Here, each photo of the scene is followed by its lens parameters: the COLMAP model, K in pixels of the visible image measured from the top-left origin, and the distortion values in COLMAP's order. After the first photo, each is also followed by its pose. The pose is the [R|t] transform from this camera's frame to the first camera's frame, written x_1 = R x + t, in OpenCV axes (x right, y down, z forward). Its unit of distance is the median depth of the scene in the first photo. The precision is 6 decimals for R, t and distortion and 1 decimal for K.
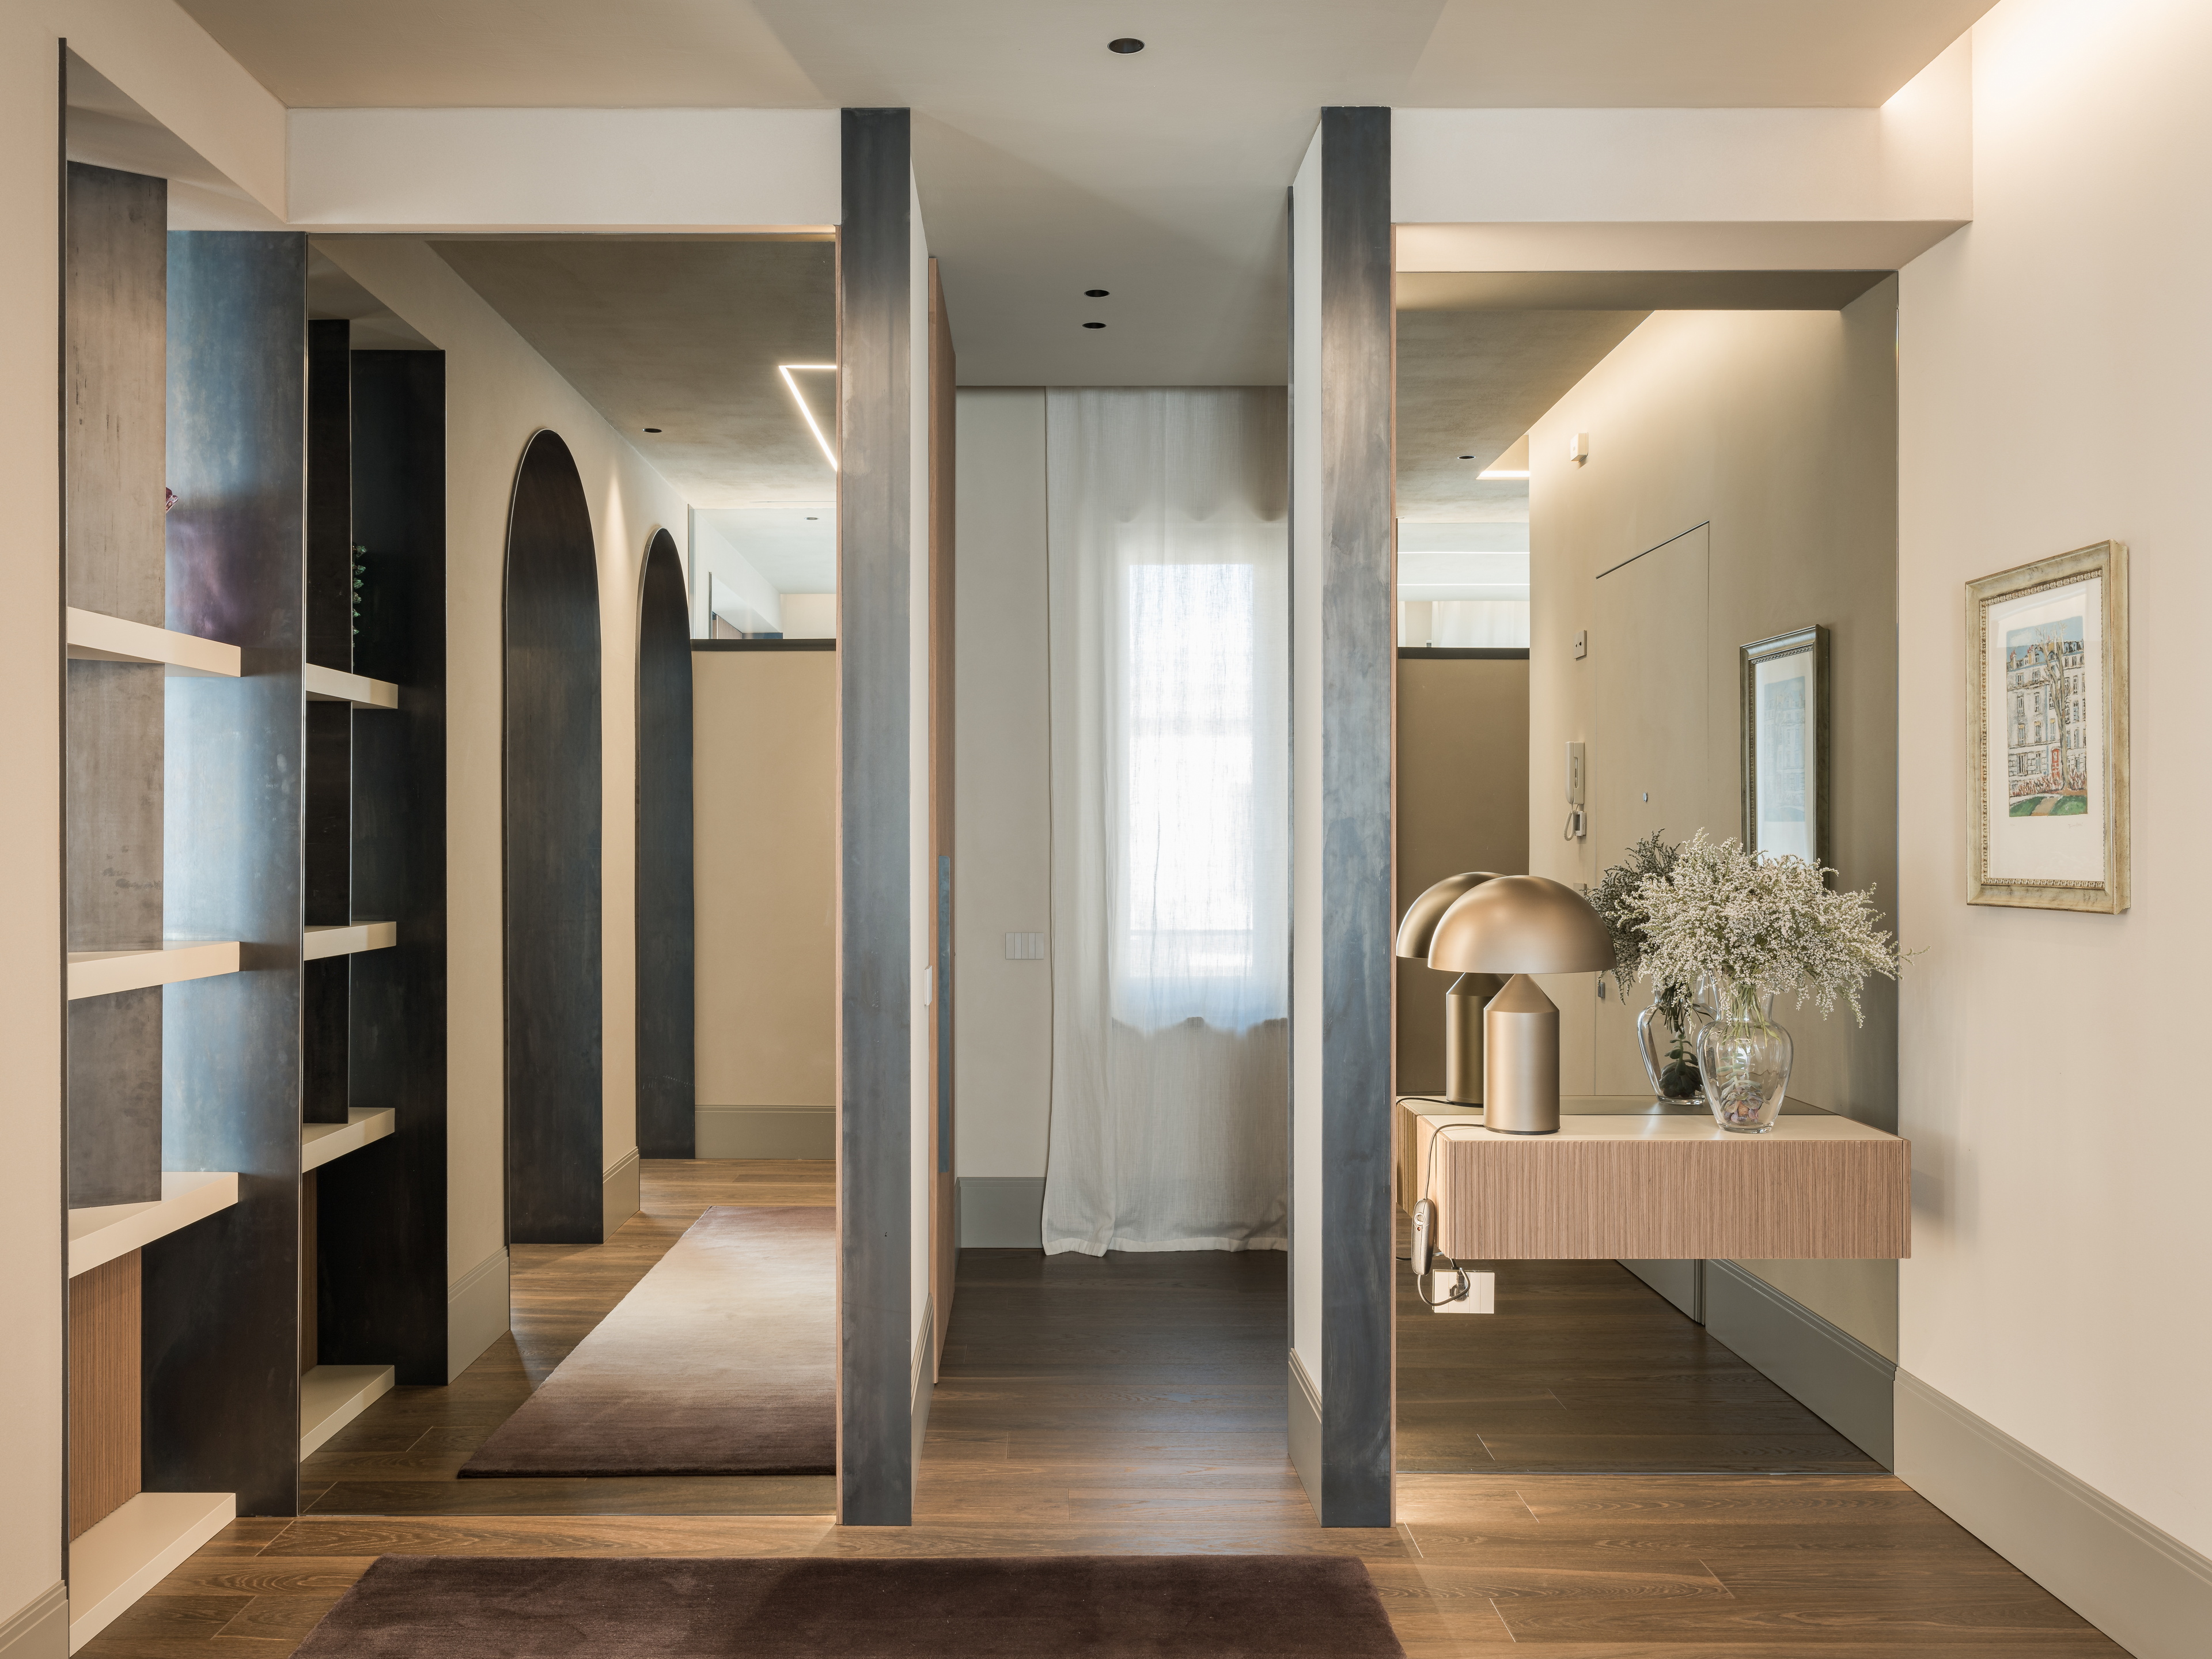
lens RADIAL K [[1785.8, 0, 1111.9], [0, 1785.8, 827.9], [0, 0, 1]] dist [0.000283, -0.002704]
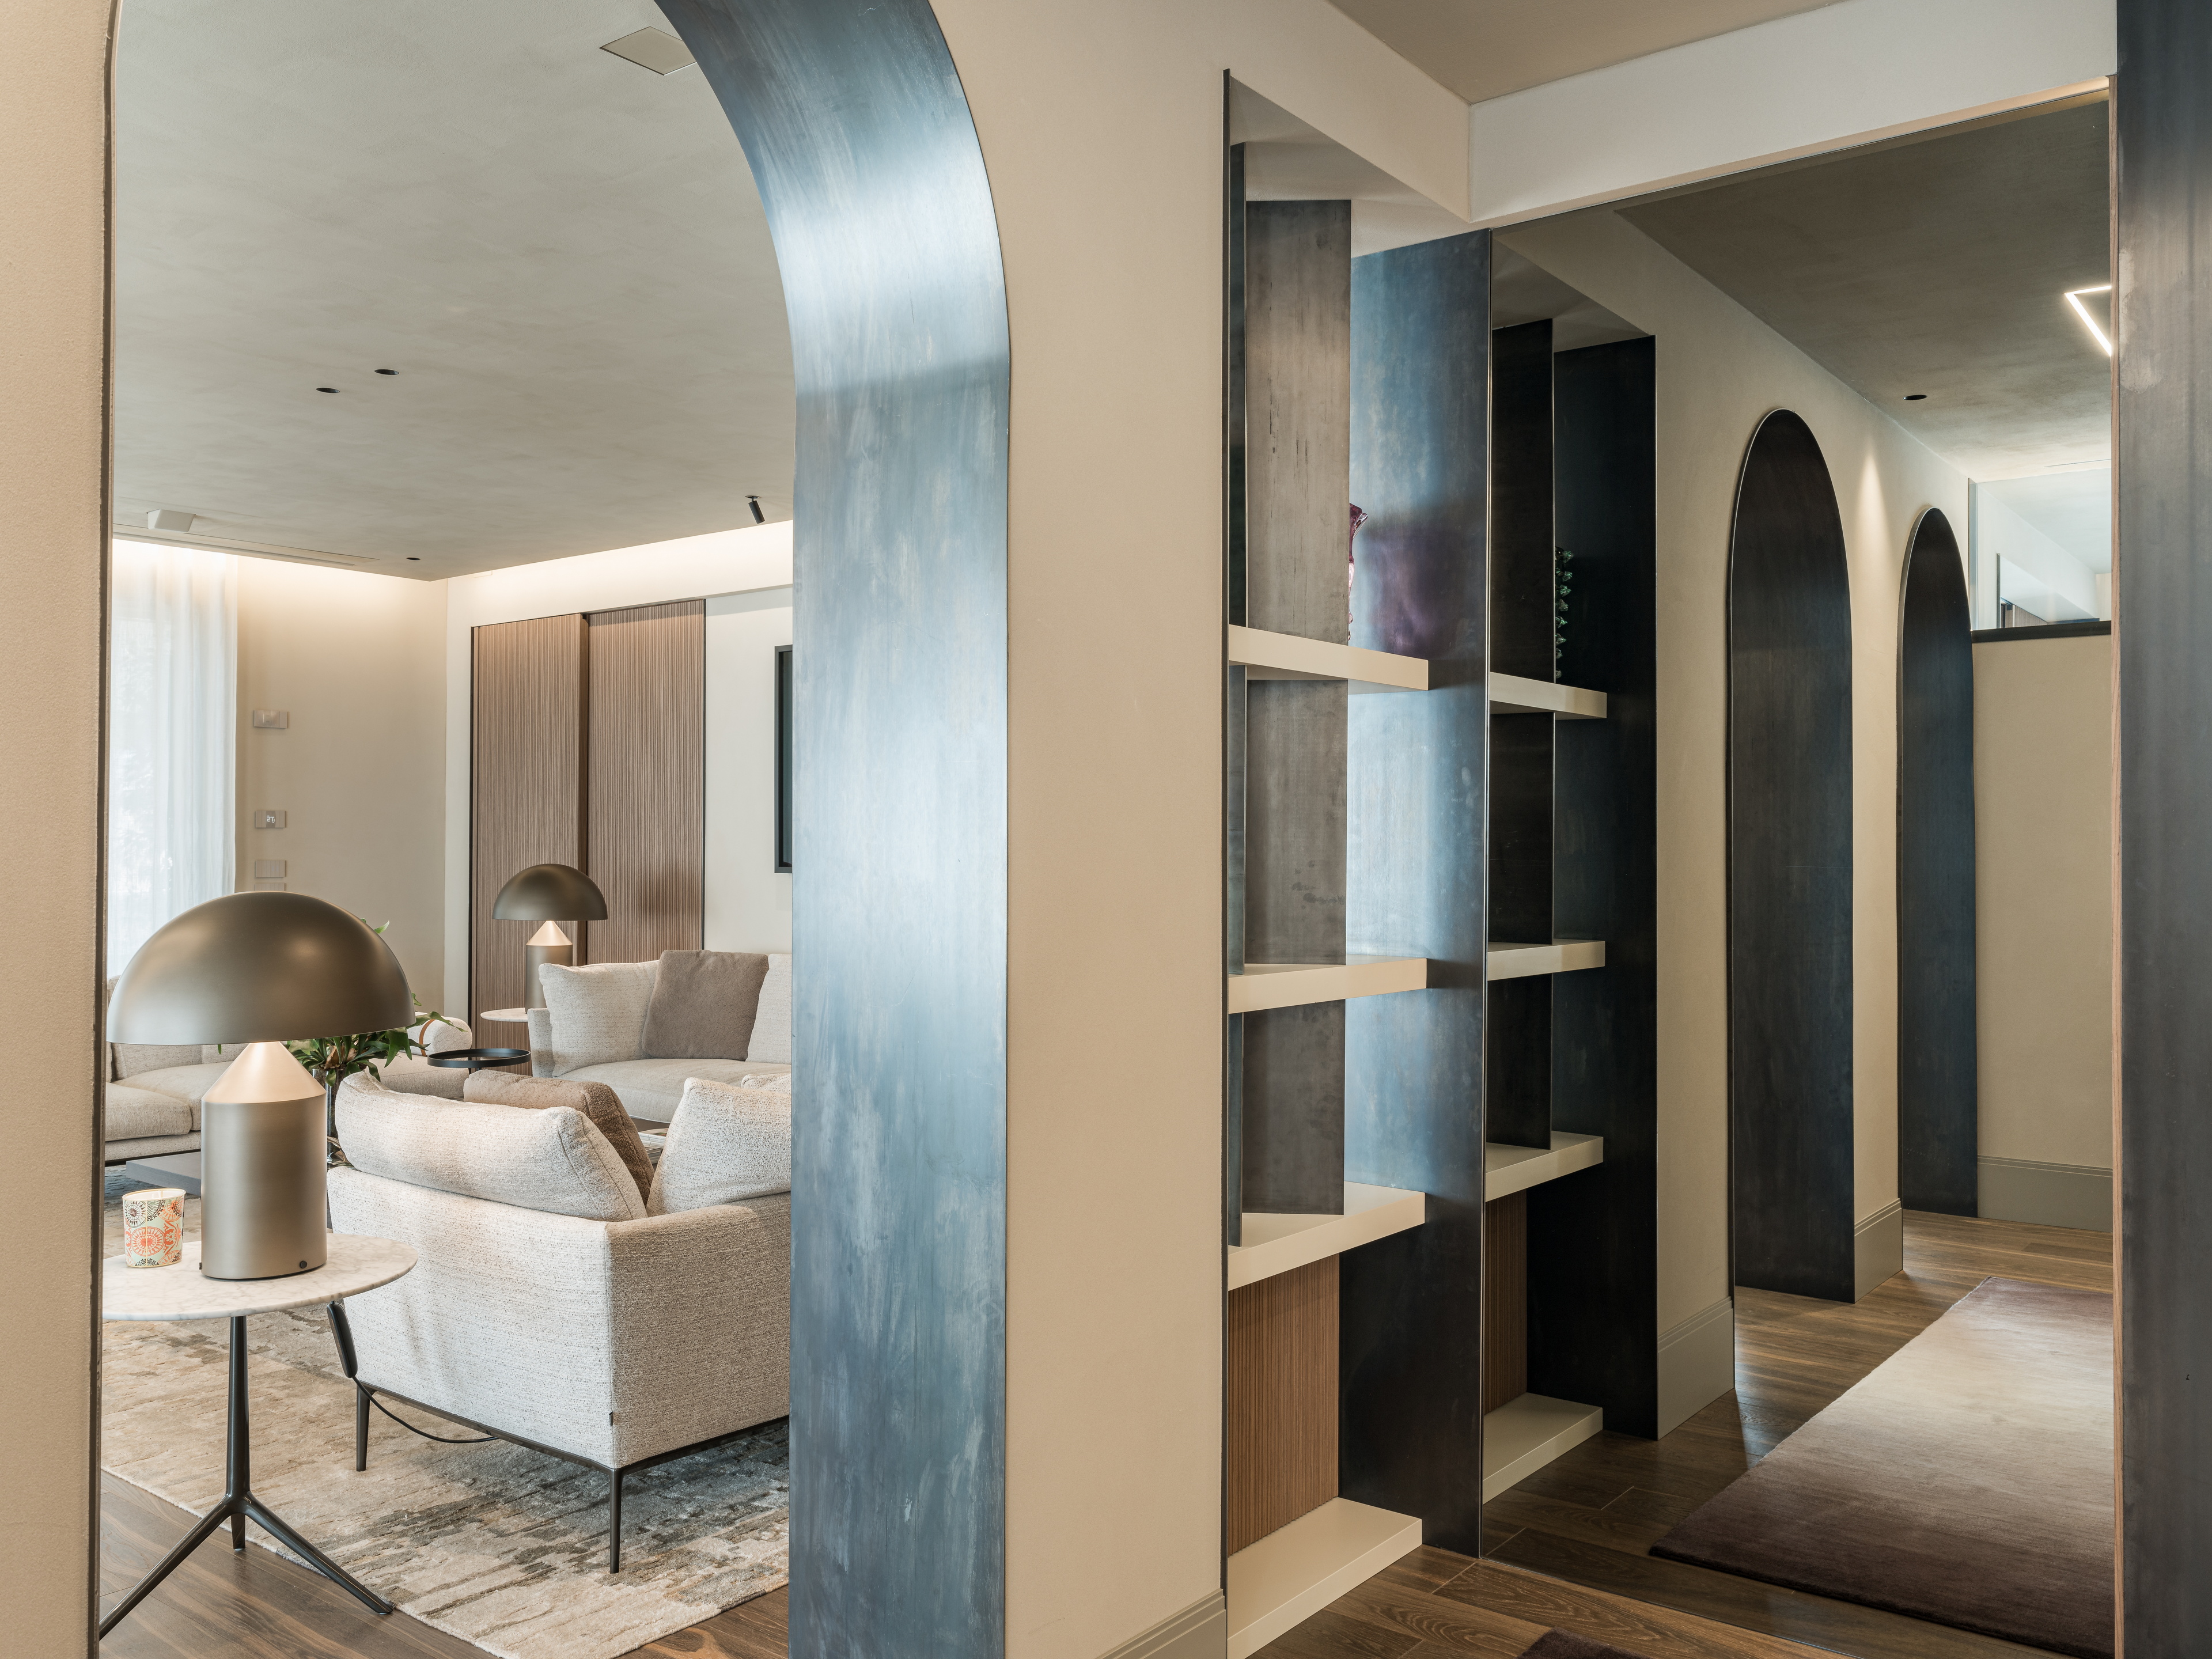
lens RADIAL K [[1785.8, 0, 1111.9], [0, 1785.8, 827.9], [0, 0, 1]] dist [0.000283, -0.002704]
pose [[0.769063, -0.005992, -0.639145, 0.008622], [0.000799, 0.999964, -0.008413, -0.000177], [0.639172, 0.005960, 0.769041, 0.126801]]
